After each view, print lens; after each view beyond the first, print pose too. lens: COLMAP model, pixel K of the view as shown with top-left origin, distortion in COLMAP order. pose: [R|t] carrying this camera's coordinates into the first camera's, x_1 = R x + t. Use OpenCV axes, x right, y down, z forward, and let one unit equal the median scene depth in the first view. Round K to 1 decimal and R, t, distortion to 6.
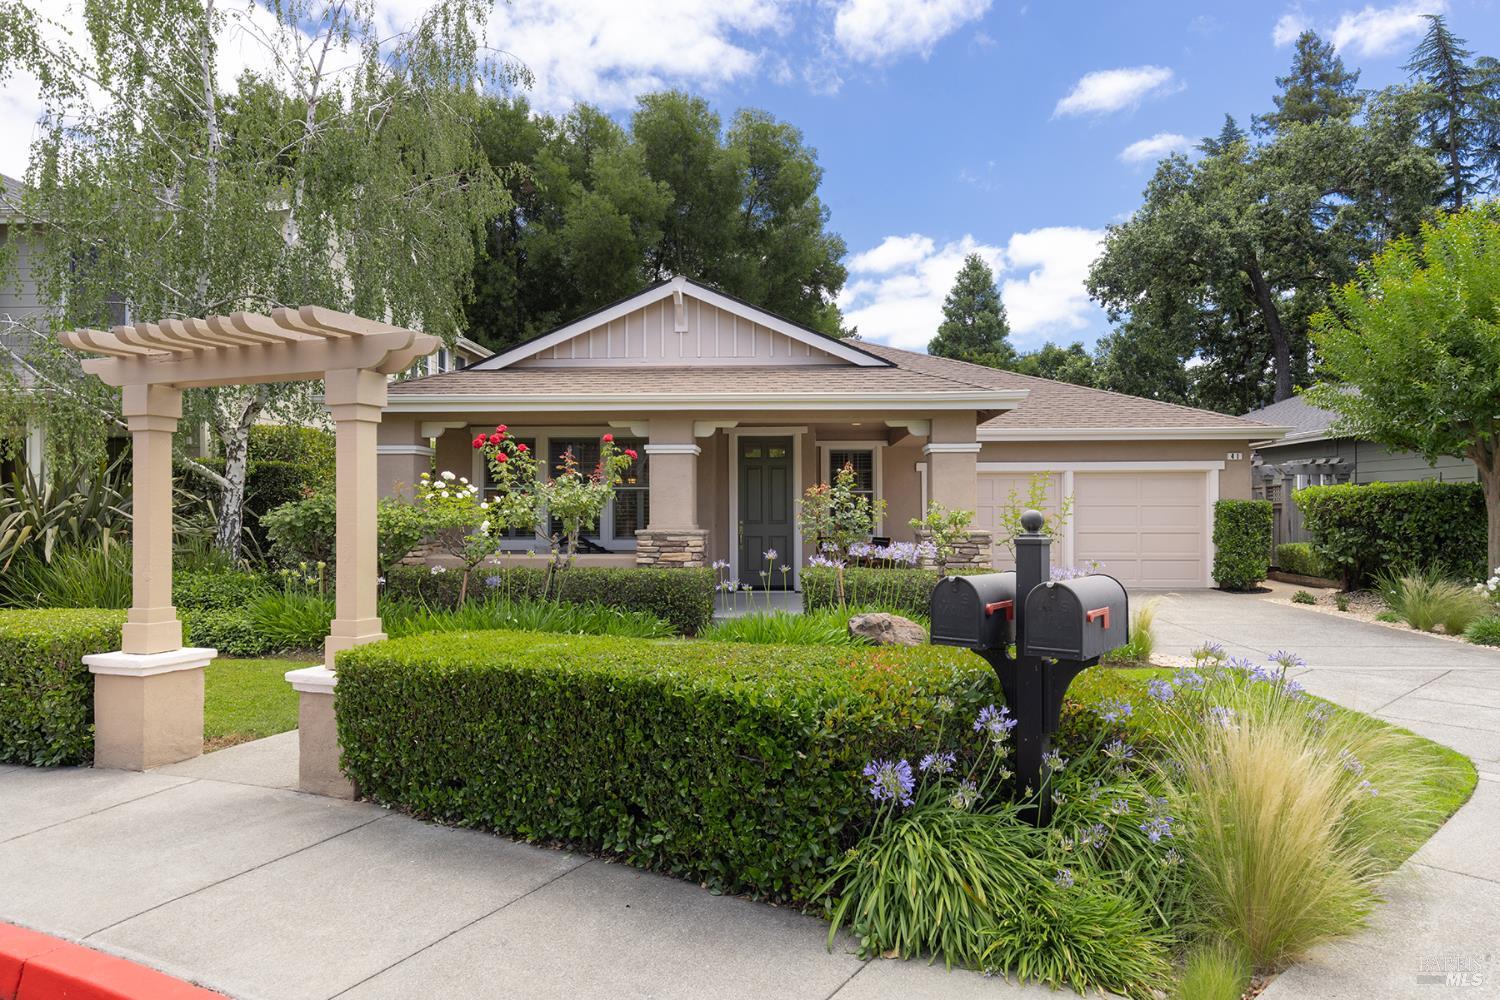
lens RADIAL K [[925.9, 0, 744.9], [0, 925.9, 506.1], [0, 0, 1]] dist [0.002328, 0.000518]
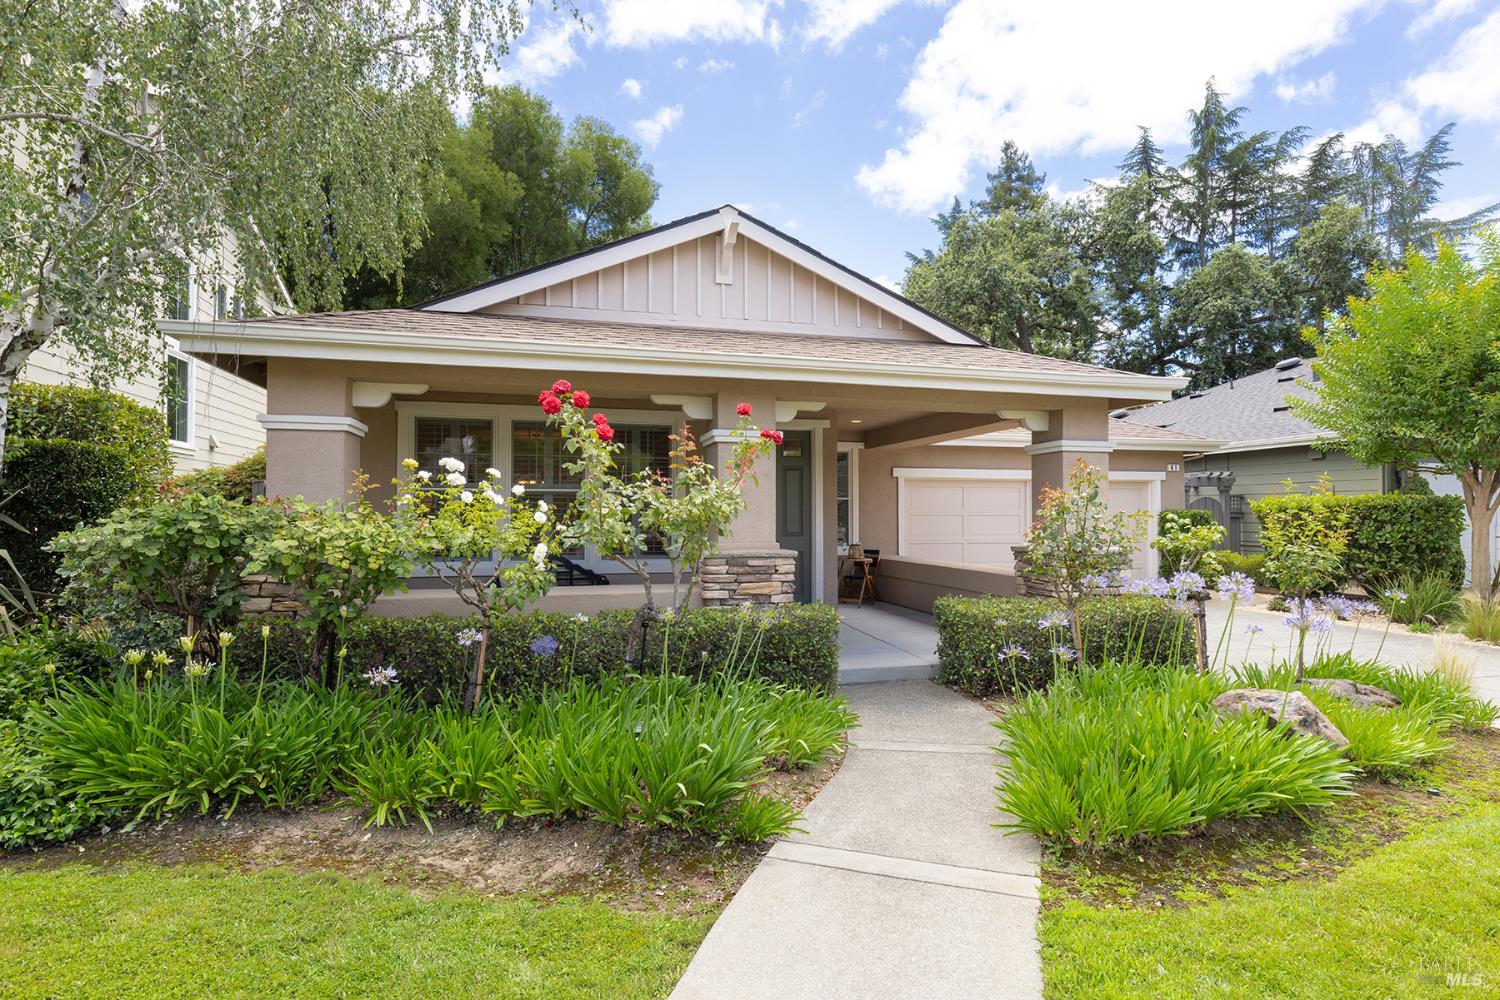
lens RADIAL K [[781.4, 0, 750.8], [0, 781.4, 505.4], [0, 0, 1]] dist [-0.001401, 0.000511]
pose [[0.953166, 0.006546, 0.302377, -0.221641], [-0.004670, 0.999965, -0.006927, -0.003835], [-0.302412, 0.005190, 0.953163, 0.364601]]
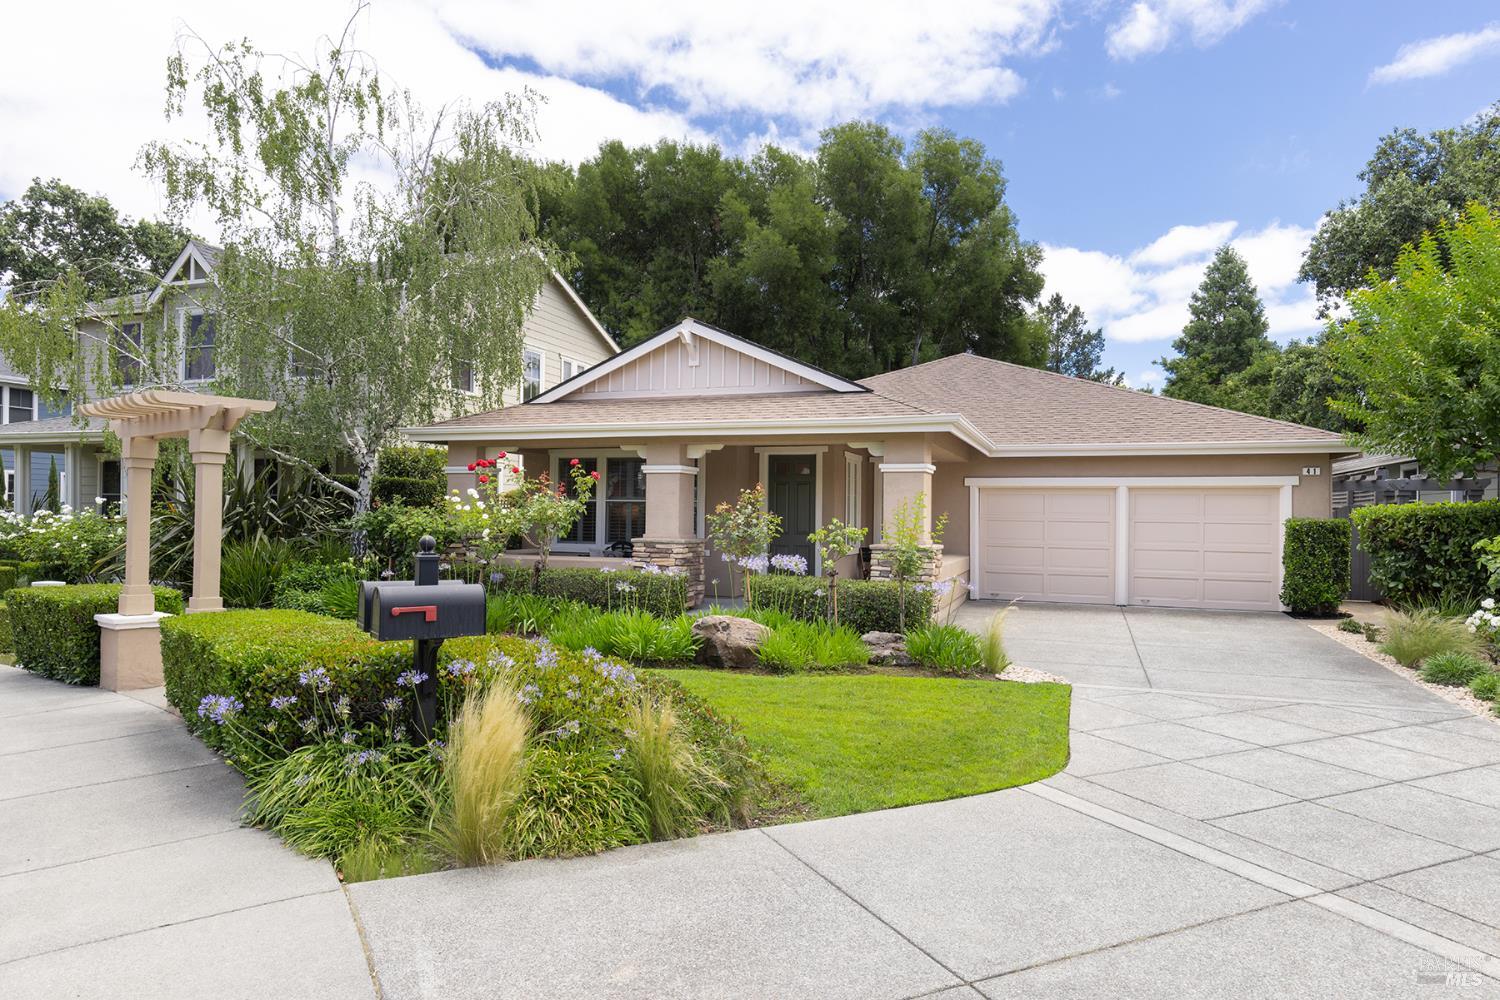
lens RADIAL K [[904.3, 0, 750.0], [0, 904.3, 500.0], [0, 0, 1]] dist [0.000012, -0.000401]
pose [[0.953564, 0.008484, -0.301071, 0.312651], [-0.012001, 0.999880, -0.009834, -0.010946], [0.300952, 0.012990, 0.953551, -0.042428]]
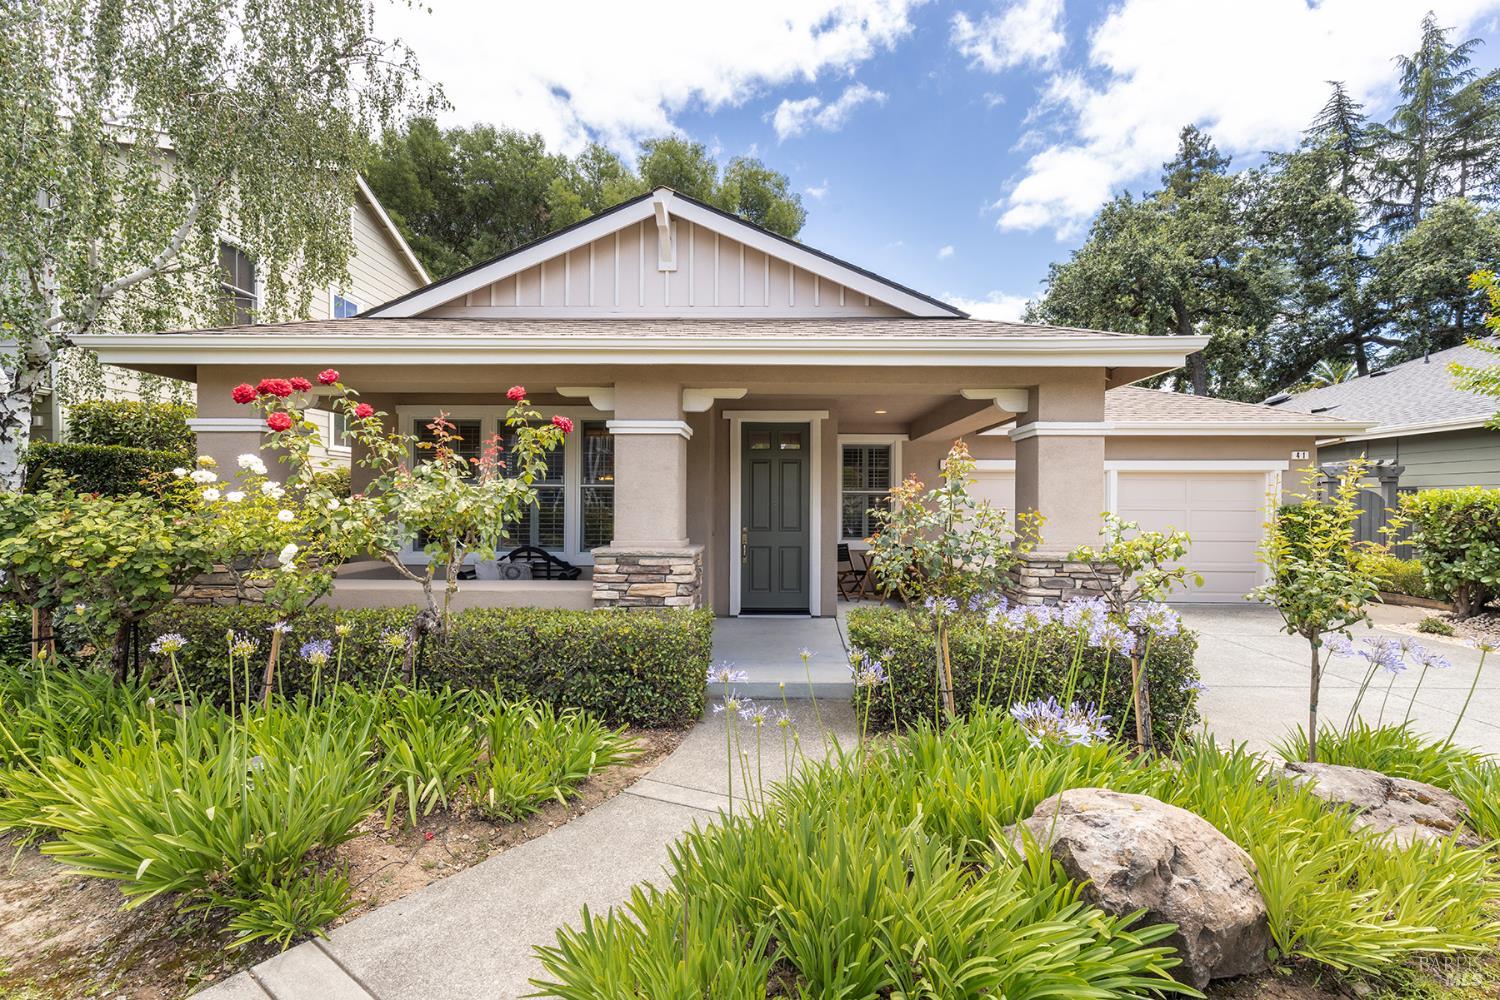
lens RADIAL K [[670.8, 0, 752.0], [0, 670.8, 506.9], [0, 0, 1]] dist [0.002933, -0.000449]
pose [[0.999596, 0.007278, 0.027482, -0.014540], [-0.007556, 0.999921, 0.010016, -0.008281], [-0.027407, -0.010219, 0.999572, 0.439242]]
